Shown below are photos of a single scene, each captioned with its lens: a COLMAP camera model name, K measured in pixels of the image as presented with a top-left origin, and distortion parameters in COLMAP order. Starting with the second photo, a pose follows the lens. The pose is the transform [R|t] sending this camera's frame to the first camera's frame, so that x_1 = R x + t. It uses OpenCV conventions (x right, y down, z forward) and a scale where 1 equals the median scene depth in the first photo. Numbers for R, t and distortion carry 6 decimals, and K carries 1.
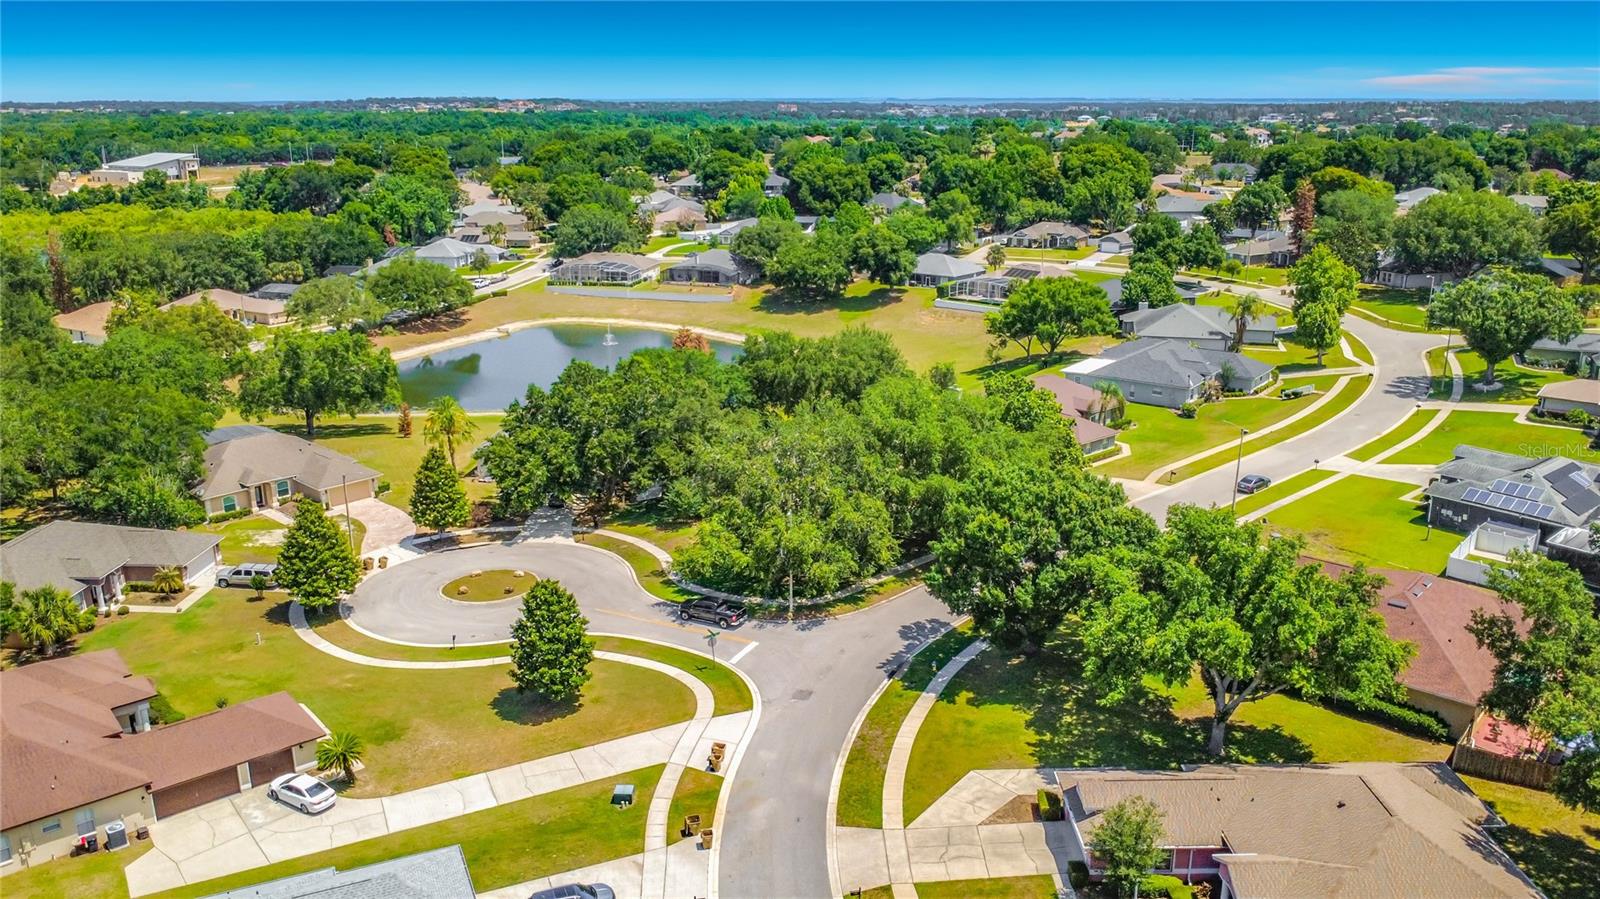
lens RADIAL K [[1202.1, 0, 800.0], [0, 1202.1, 449.5], [0, 0, 1]] dist [-0.008090, -0.000607]
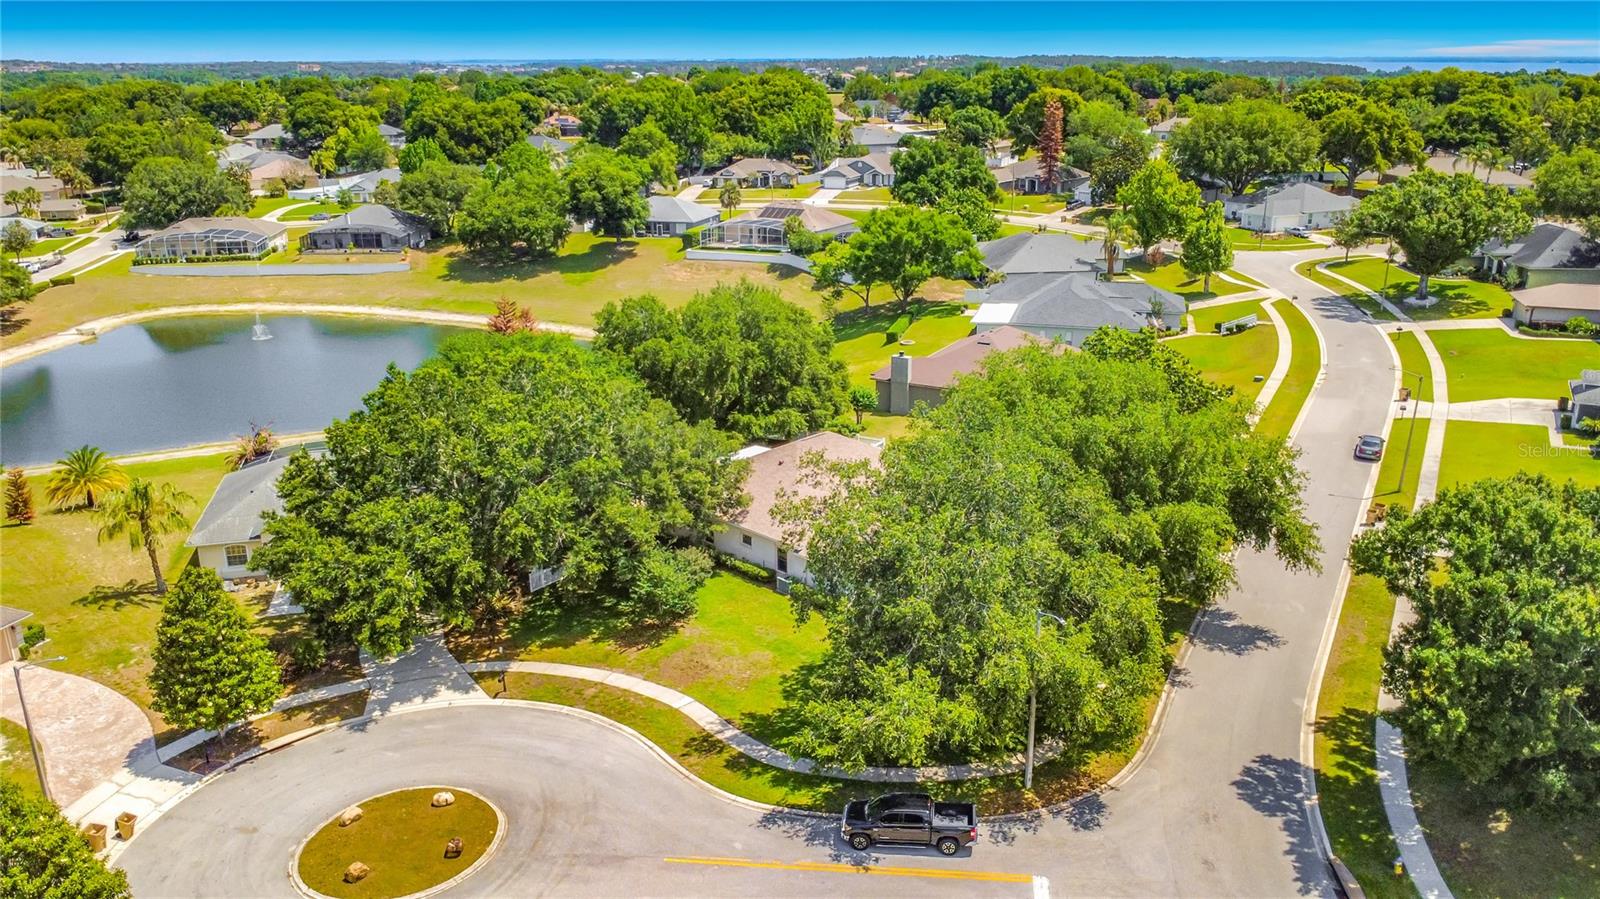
lens RADIAL K [[1202.1, 0, 800.0], [0, 1202.1, 449.5], [0, 0, 1]] dist [-0.008090, -0.000607]
pose [[0.933481, -0.114879, 0.339729, -0.092822], [0.104436, 0.993327, 0.048932, -0.019279], [-0.343083, -0.010198, 0.939250, 0.177941]]
